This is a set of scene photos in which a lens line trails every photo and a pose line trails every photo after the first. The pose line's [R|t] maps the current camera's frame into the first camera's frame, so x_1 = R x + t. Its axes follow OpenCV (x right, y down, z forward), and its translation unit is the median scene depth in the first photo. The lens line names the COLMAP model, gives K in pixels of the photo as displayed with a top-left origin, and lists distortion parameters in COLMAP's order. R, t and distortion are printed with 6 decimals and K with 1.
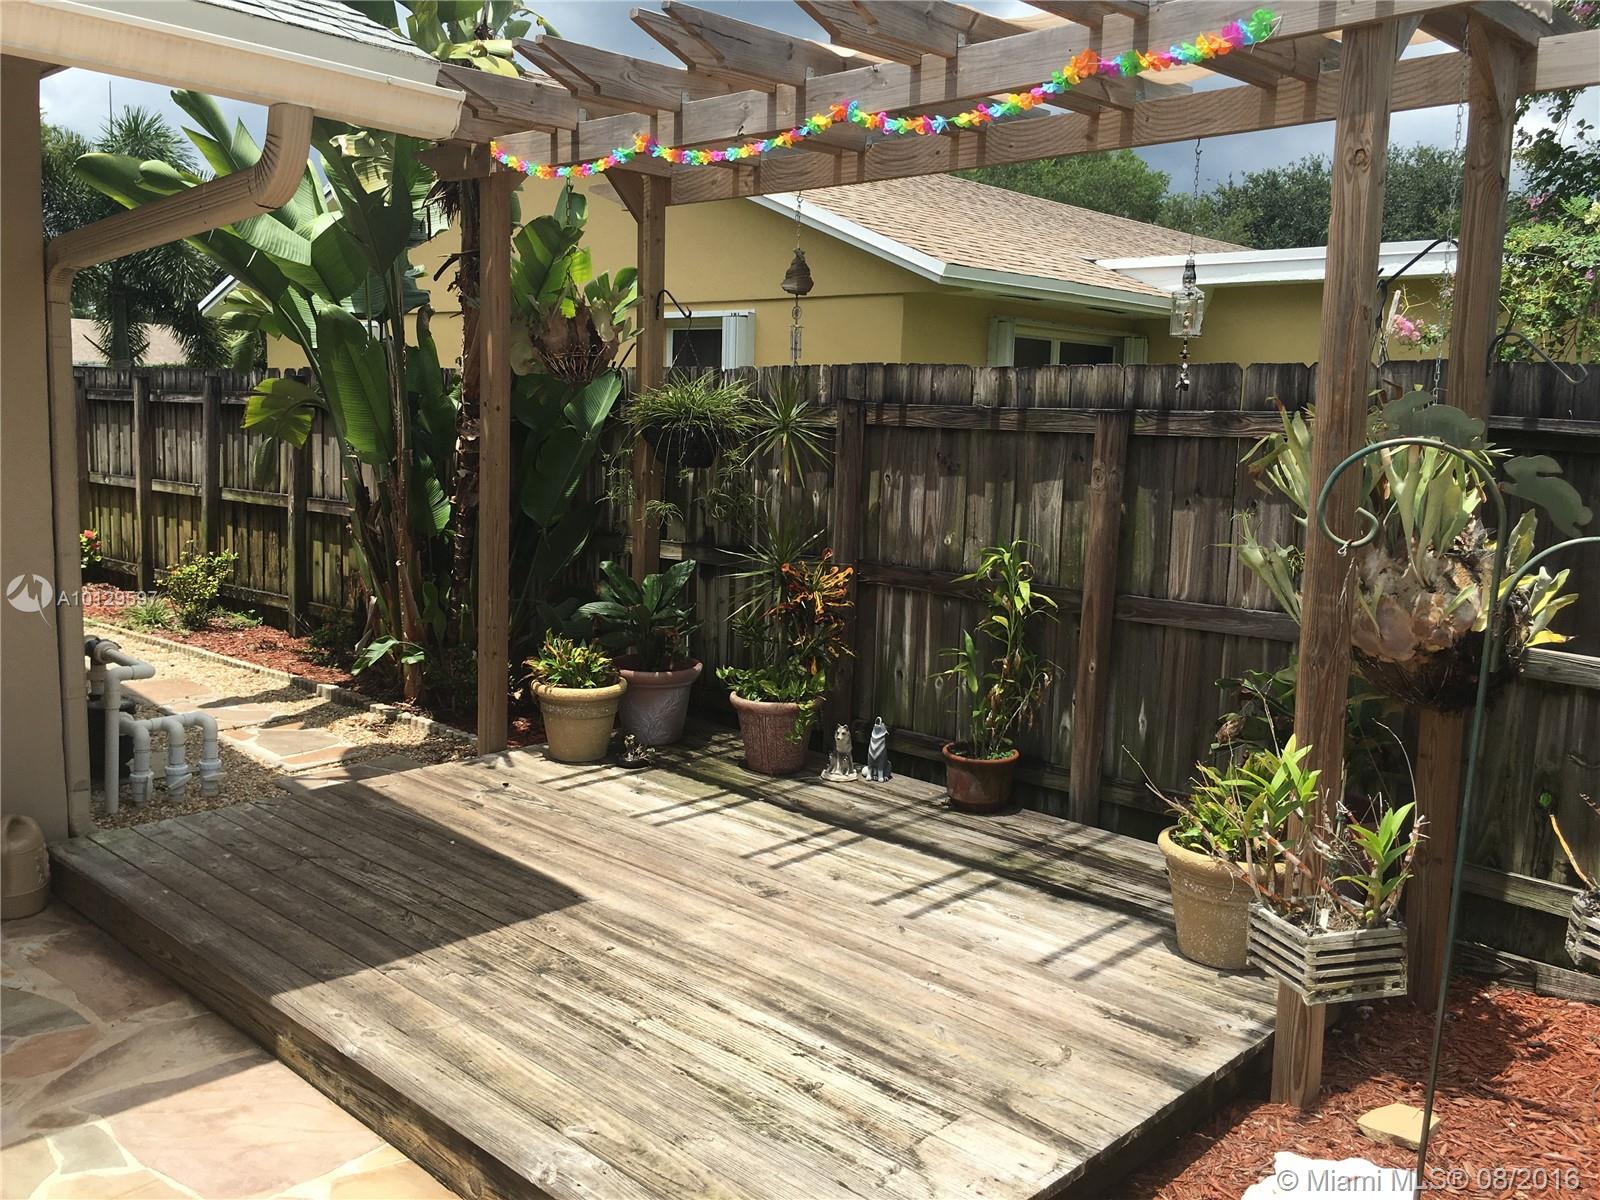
lens RADIAL K [[1396.7, 0, 800.0], [0, 1396.7, 600.0], [0, 0, 1]] dist [0.077523, -0.009740]
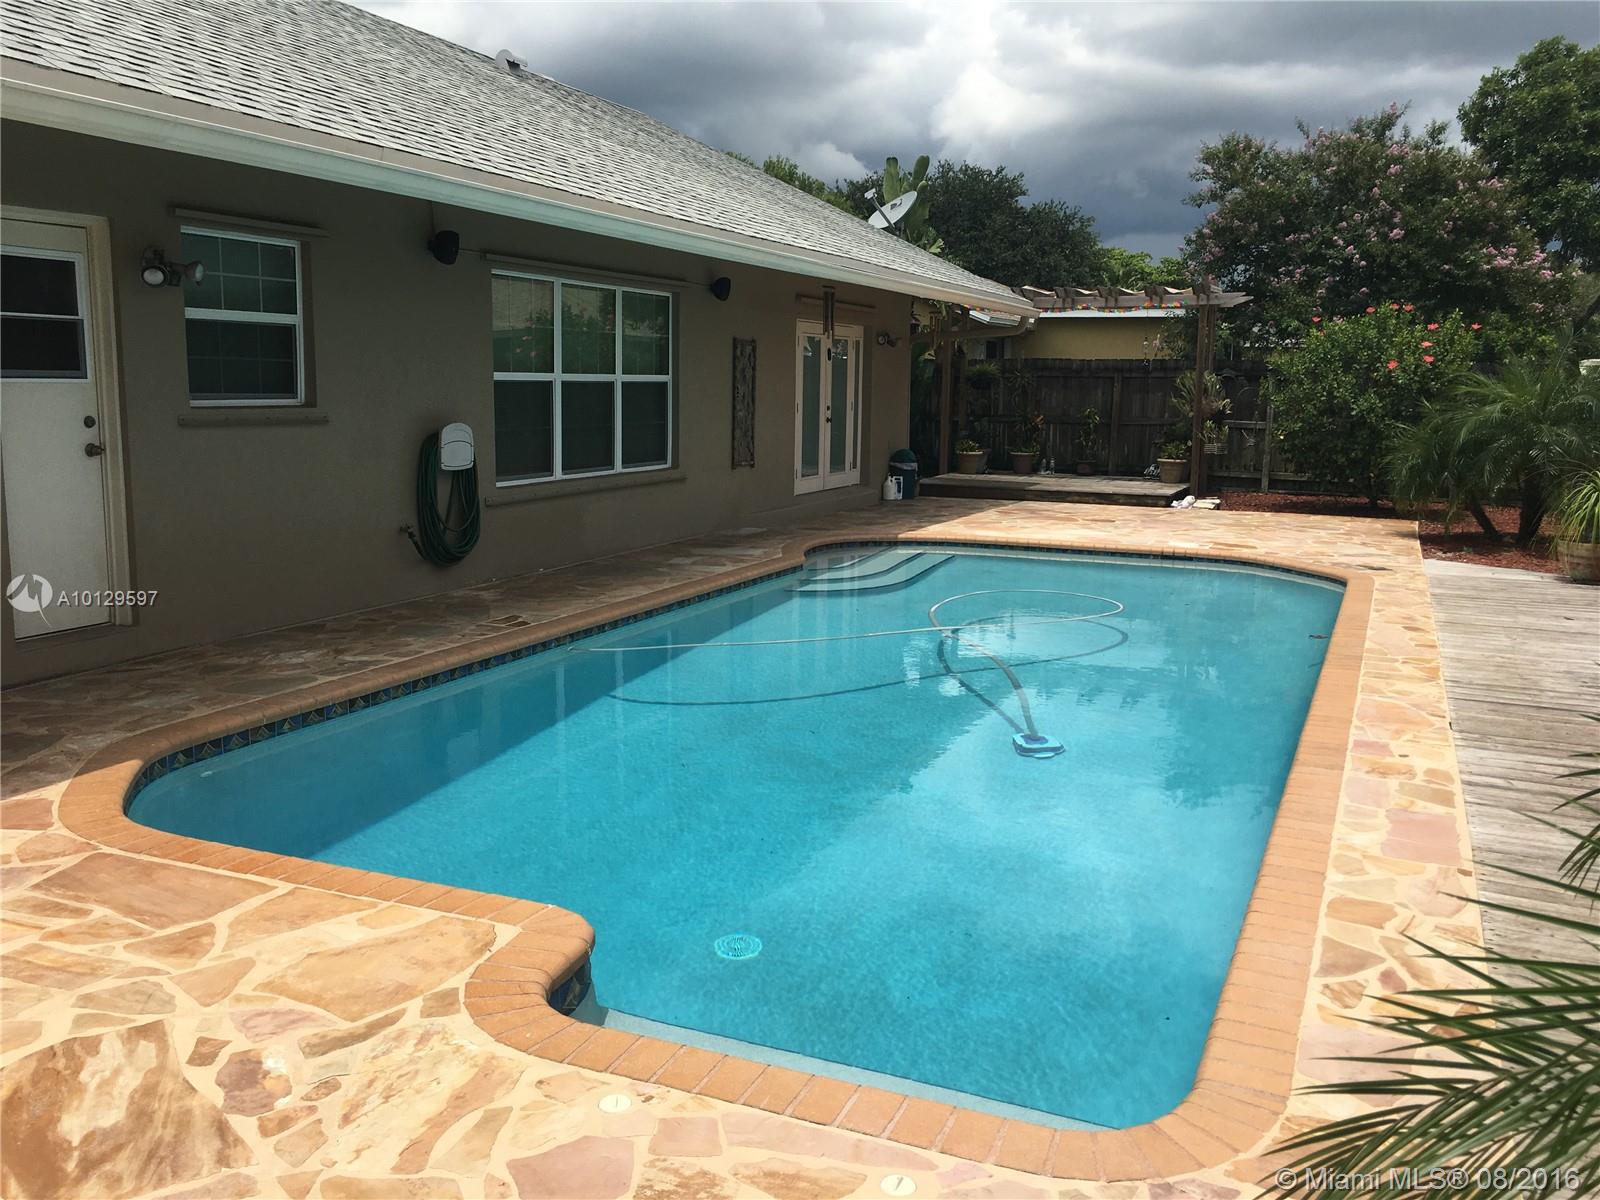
lens RADIAL K [[1396.7, 0, 800.0], [0, 1396.7, 600.0], [0, 0, 1]] dist [0.077523, -0.009740]
pose [[0.935968, -0.078920, 0.343127, -1.985056], [0.063943, 0.996450, 0.054765, 0.231689], [-0.346231, -0.029318, 0.937691, -2.378620]]
